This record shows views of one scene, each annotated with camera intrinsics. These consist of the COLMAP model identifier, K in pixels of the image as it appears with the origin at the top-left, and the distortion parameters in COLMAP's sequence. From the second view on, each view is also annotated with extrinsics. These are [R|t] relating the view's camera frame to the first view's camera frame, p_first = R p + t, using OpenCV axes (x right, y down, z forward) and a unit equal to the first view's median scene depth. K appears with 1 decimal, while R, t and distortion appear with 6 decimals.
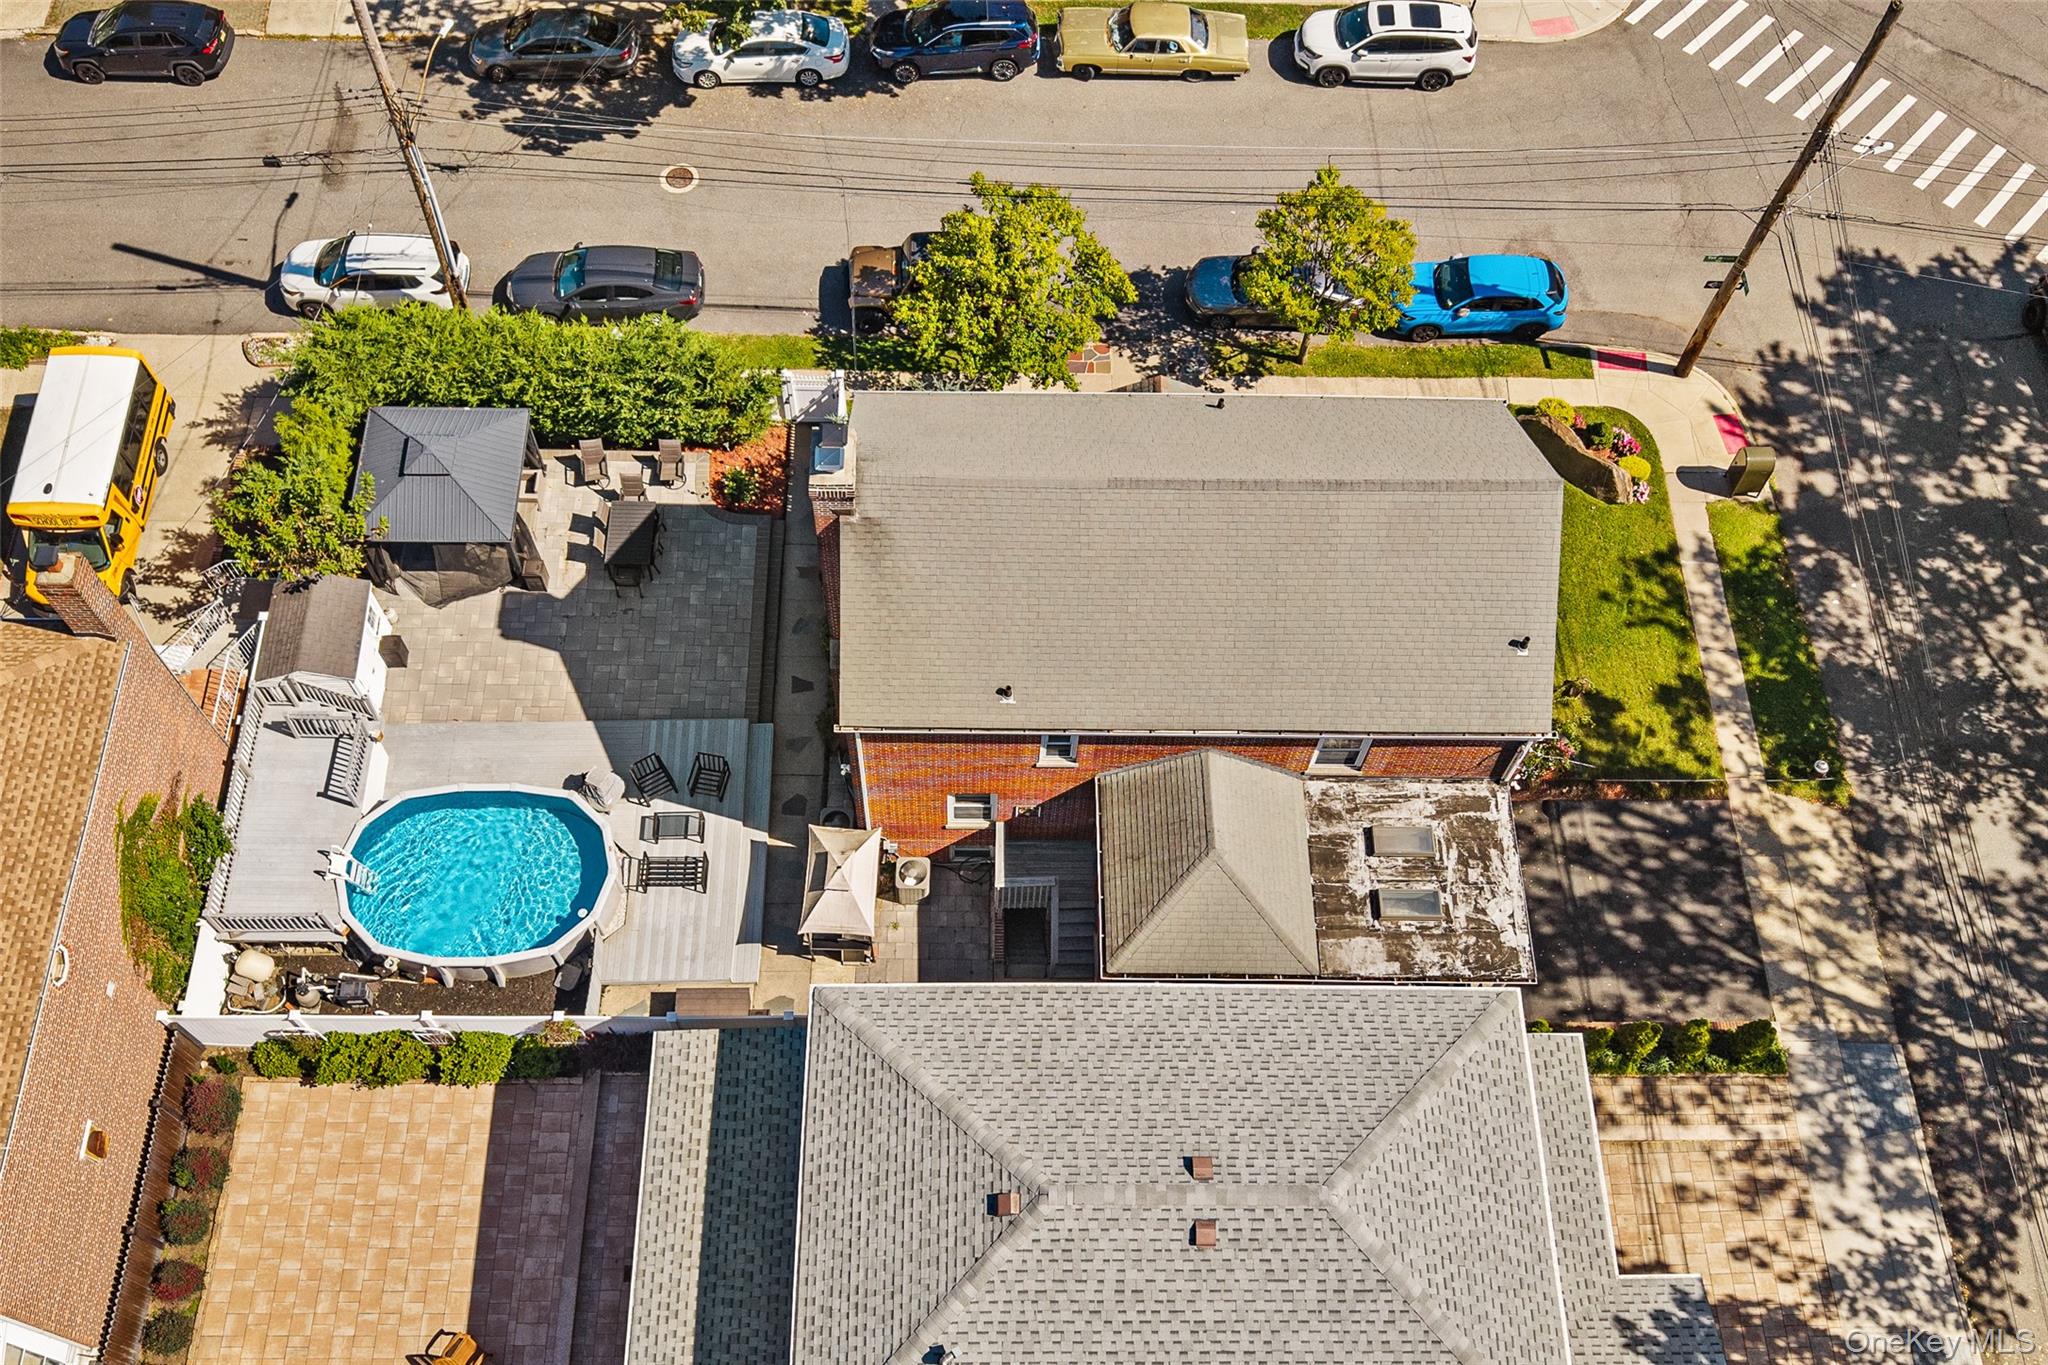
lens RADIAL K [[1880.5, 0, 1024.0], [0, 1880.5, 682.5], [0, 0, 1]] dist [0.107775, -0.181330]
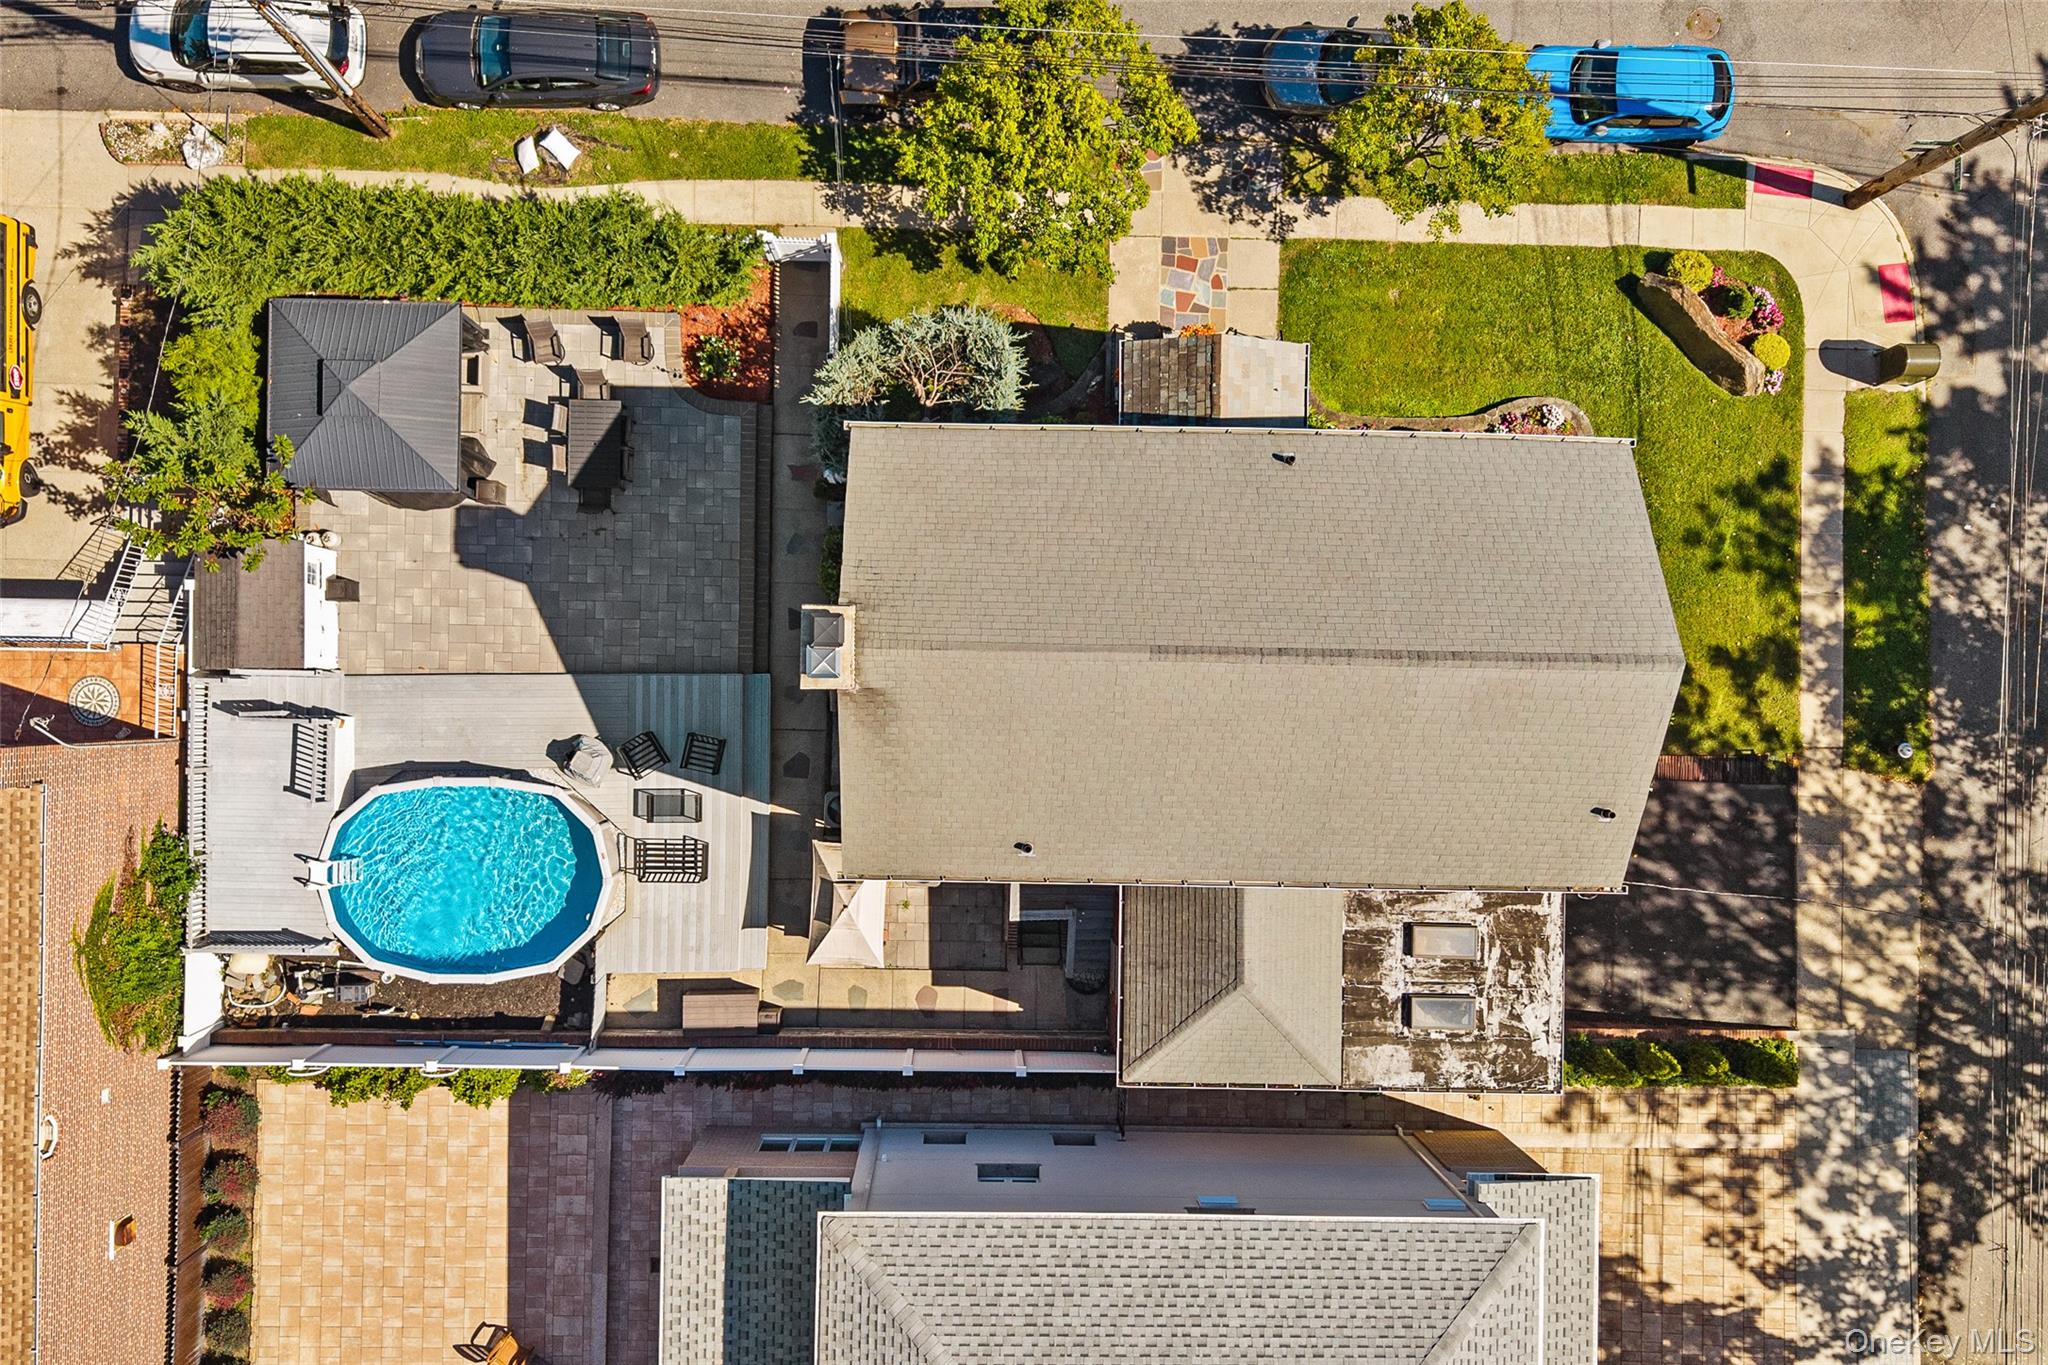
lens RADIAL K [[1837.4, 0, 1027.7], [0, 1837.4, 670.5], [0, 0, 1]] dist [0.074333, -0.107635]
pose [[0.999741, 0.022604, 0.002468, -0.011336], [-0.021153, 0.884692, 0.465695, -0.433112], [0.008343, -0.465627, 0.884942, 0.232804]]
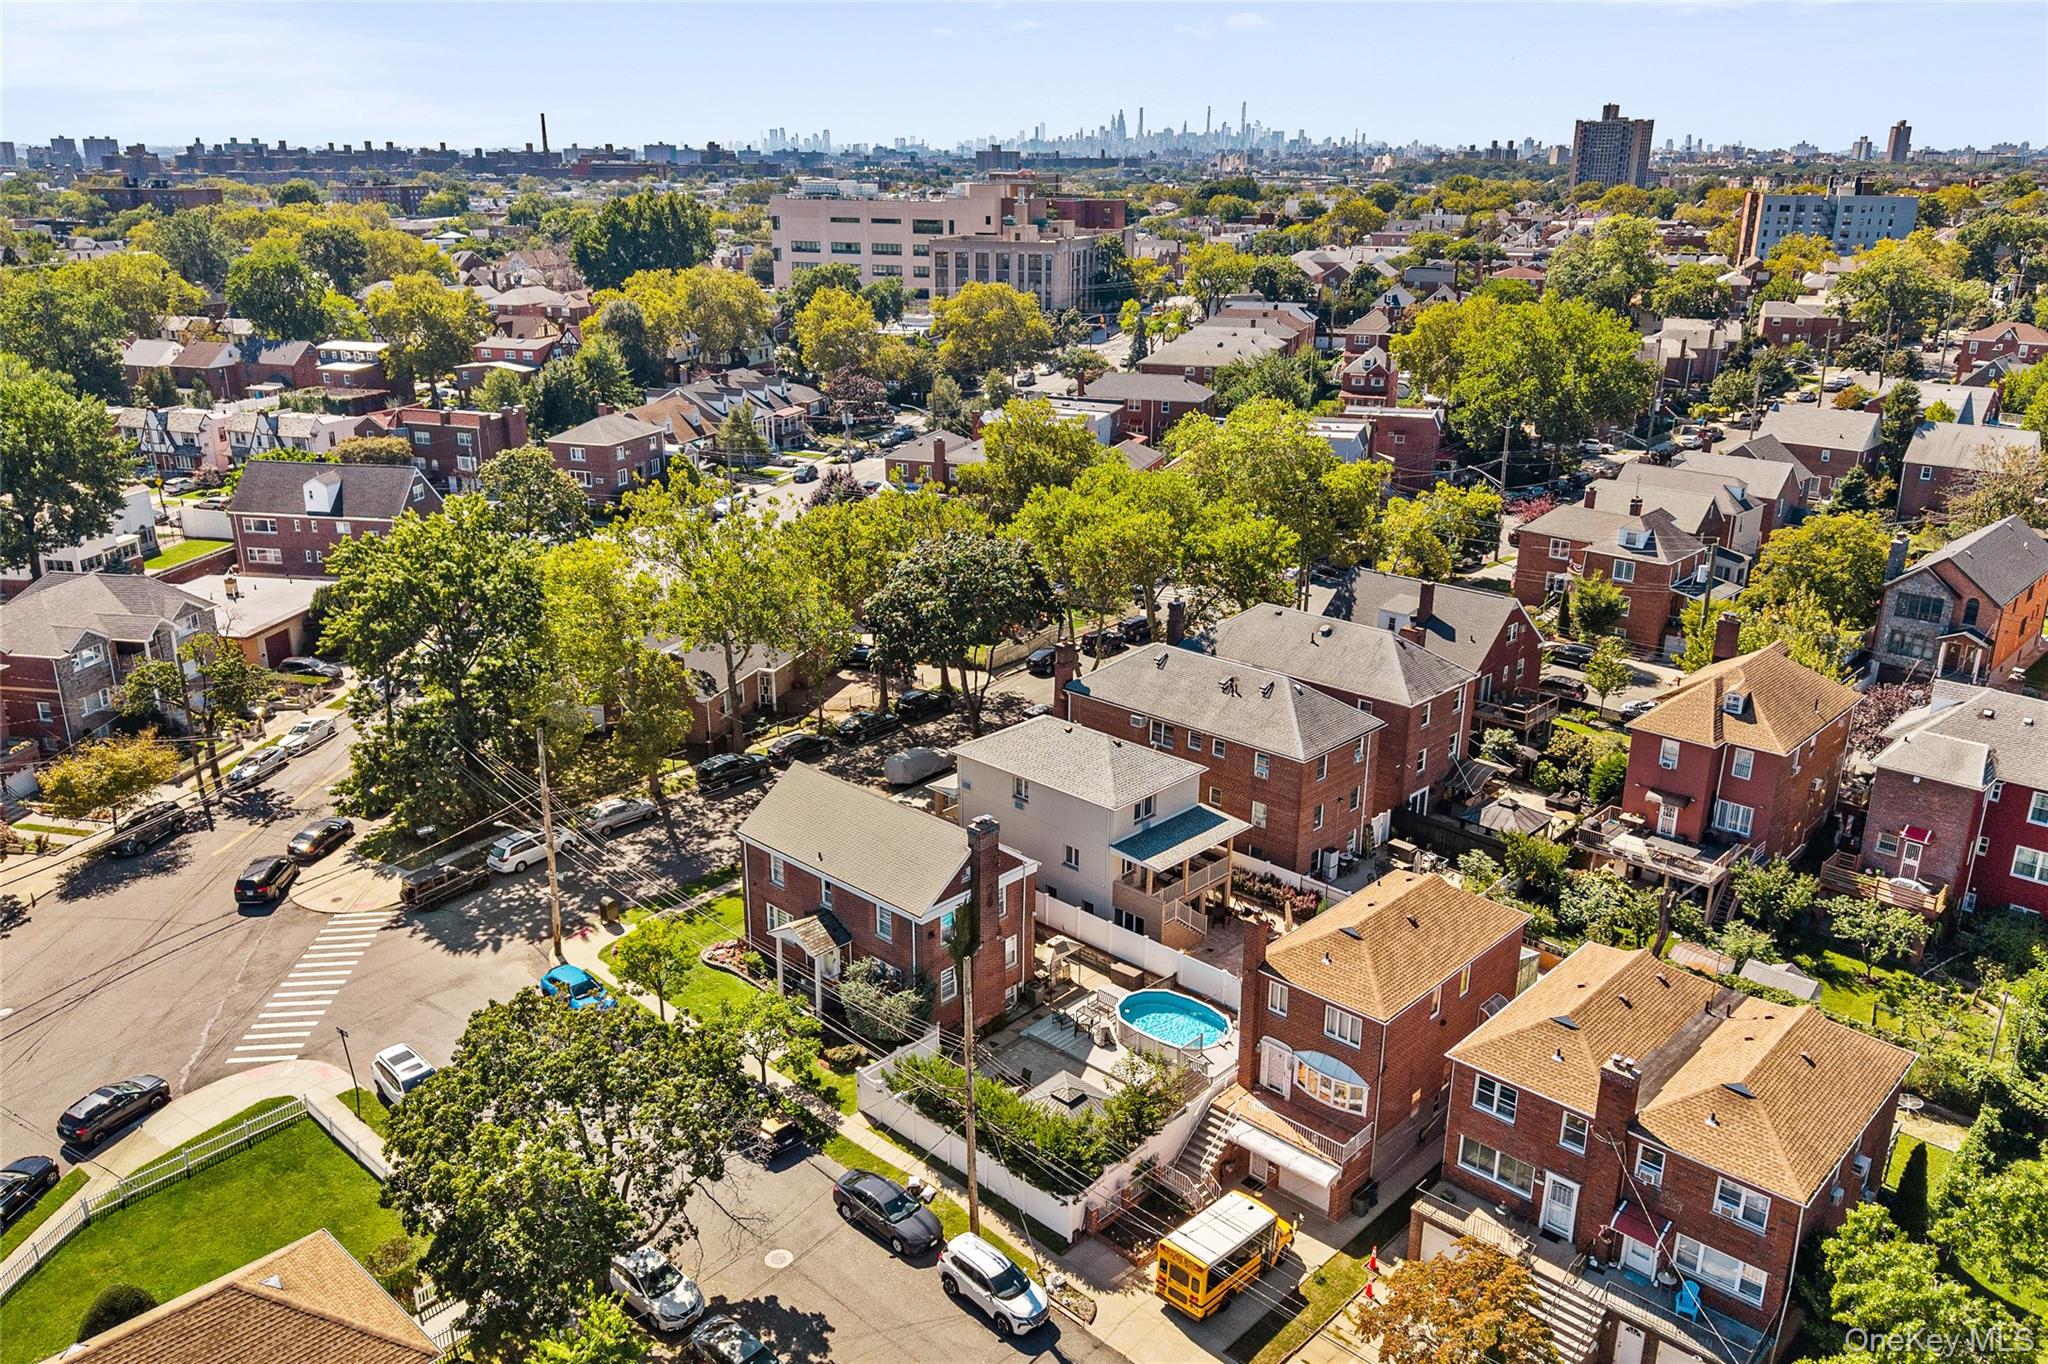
lens RADIAL K [[1553.4, 0, 1024.0], [0, 1553.4, 682.0], [0, 0, 1]] dist [0.086679, -0.148529]
pose [[-0.724626, -0.252730, 0.641128, -1.227590], [0.596275, 0.236493, 0.767155, -1.487162], [-0.345505, 0.938189, -0.020673, 0.737137]]
